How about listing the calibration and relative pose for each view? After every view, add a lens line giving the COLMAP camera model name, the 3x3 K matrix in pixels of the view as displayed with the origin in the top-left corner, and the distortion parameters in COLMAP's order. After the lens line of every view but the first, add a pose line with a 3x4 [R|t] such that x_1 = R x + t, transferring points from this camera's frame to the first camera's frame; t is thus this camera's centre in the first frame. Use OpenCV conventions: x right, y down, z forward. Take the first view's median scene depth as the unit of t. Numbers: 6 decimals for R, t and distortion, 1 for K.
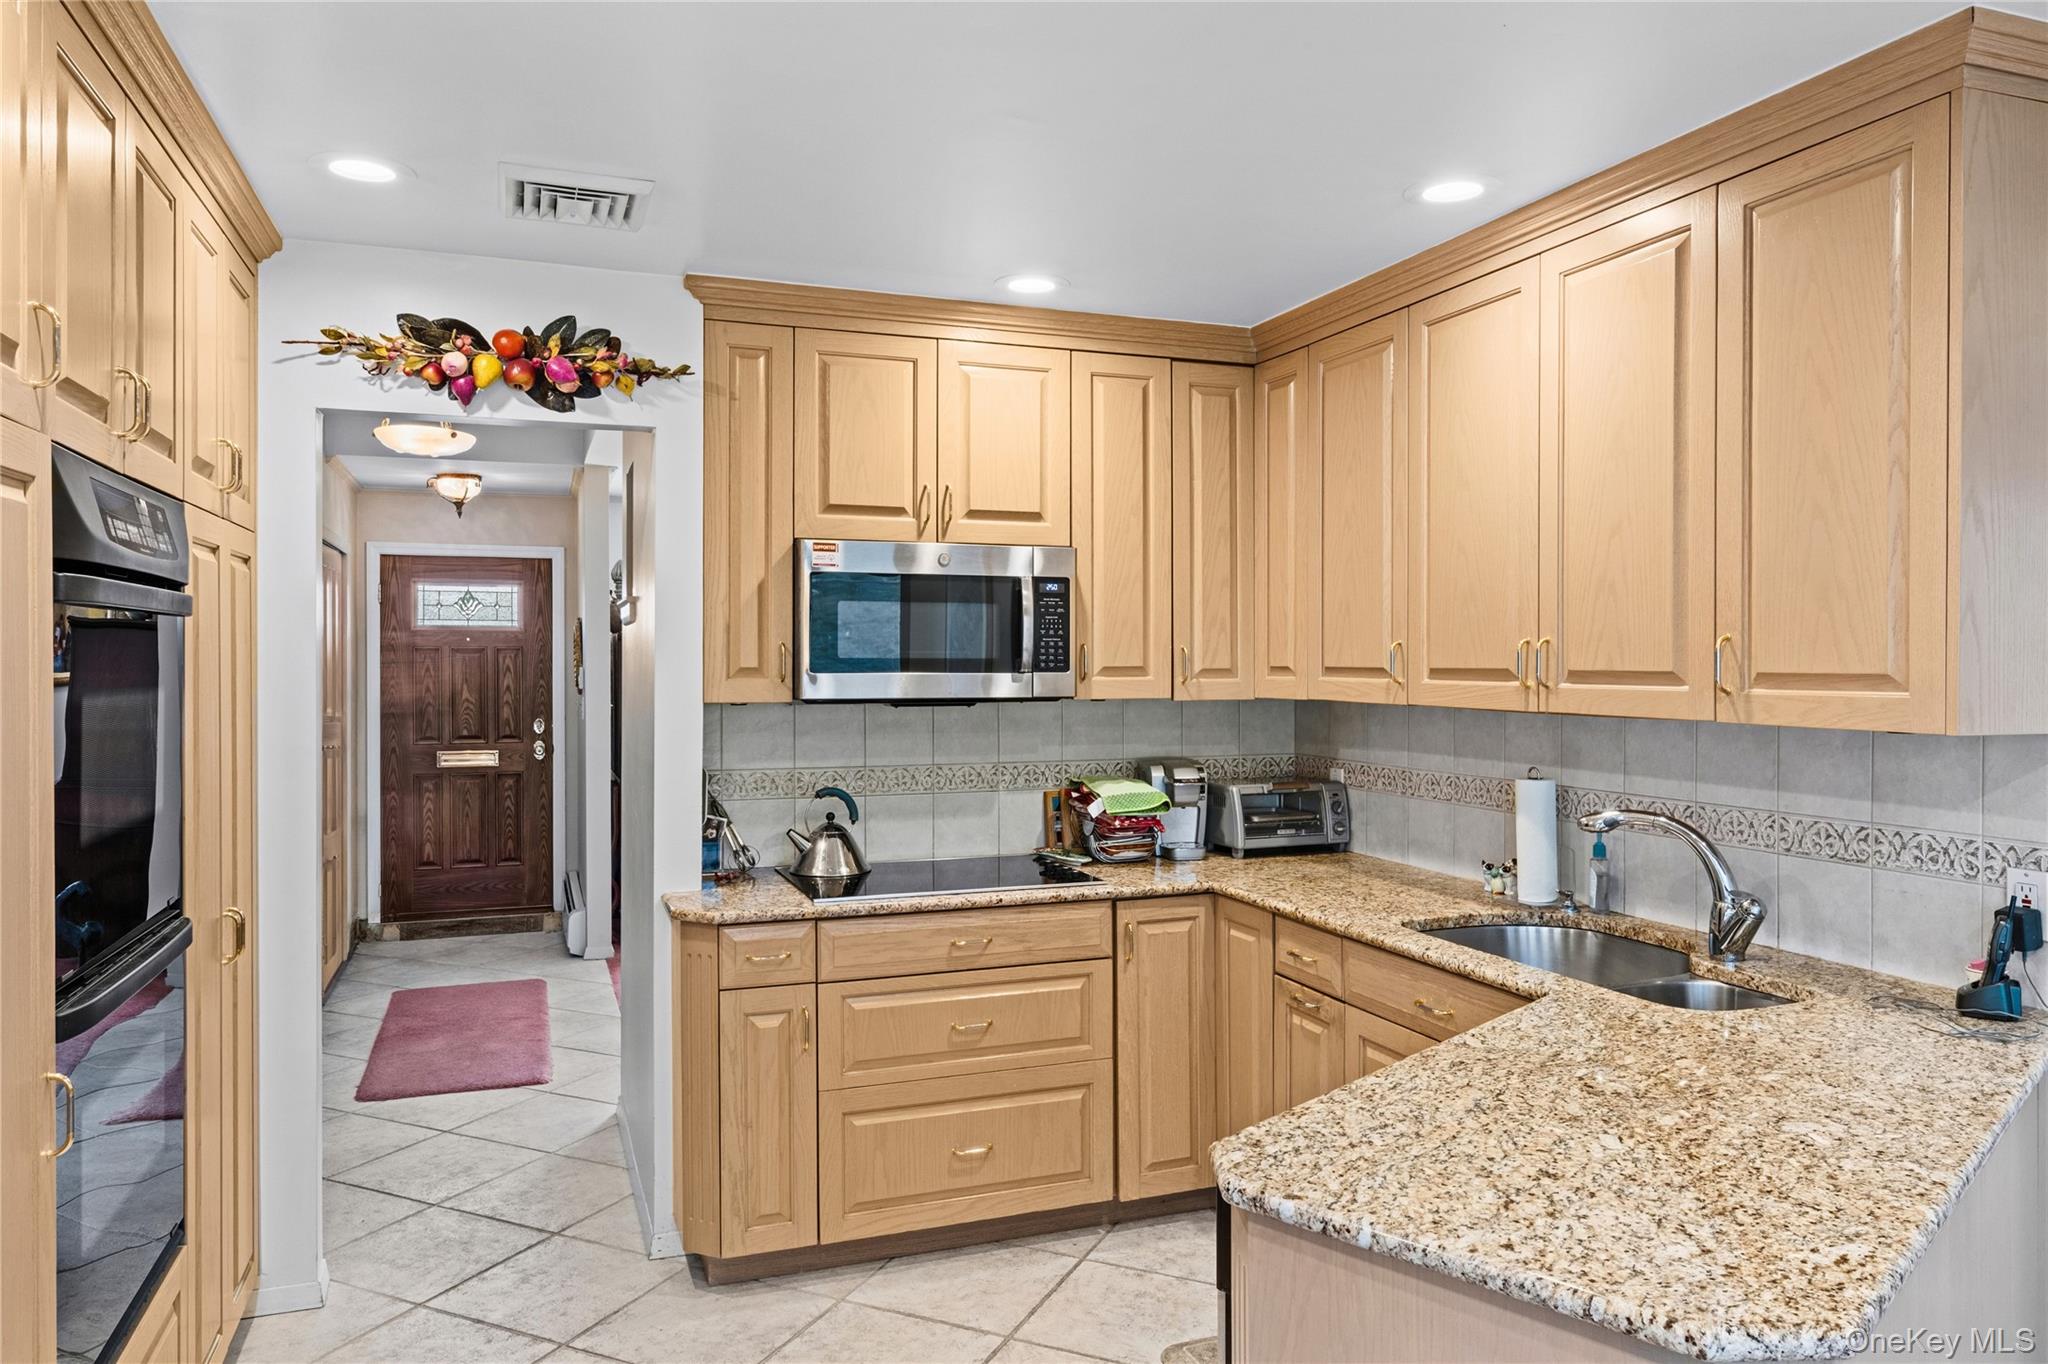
lens RADIAL K [[1371.5, 0, 1028.1], [0, 1371.5, 668.7], [0, 0, 1]] dist [-0.003449, -0.000980]
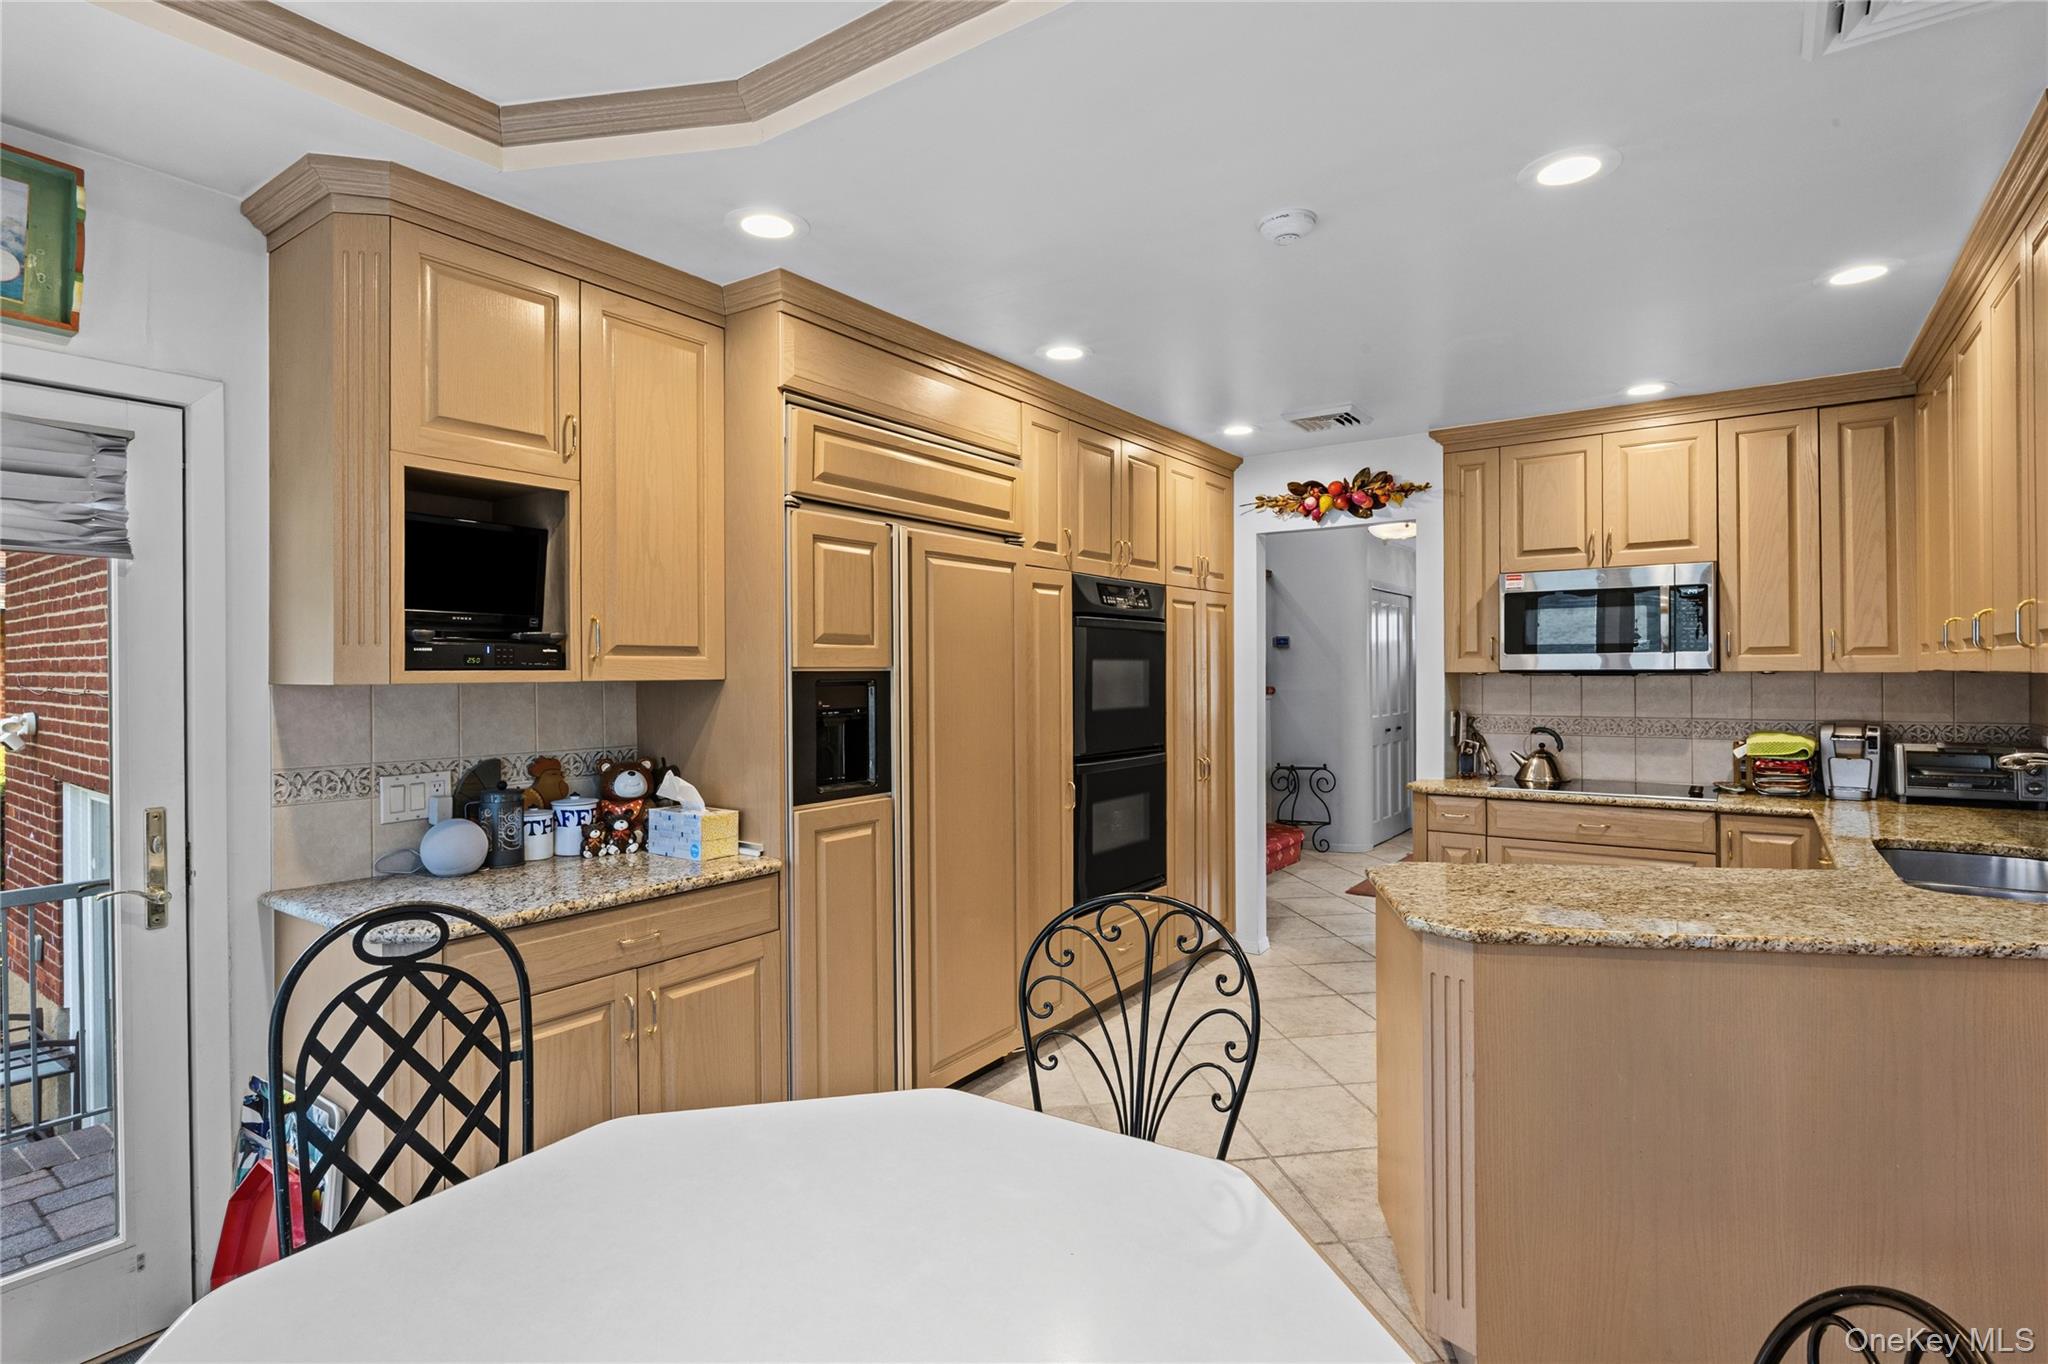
lens RADIAL K [[1008.1, 0, 1028.5], [0, 1008.1, 673.3], [0, 0, 1]] dist [-0.001370, 0.000366]
pose [[0.558574, -0.003151, -0.829448, 0.515075], [-0.000194, 0.999992, -0.003929, 0.030184], [0.829454, 0.002356, 0.558570, -0.153614]]
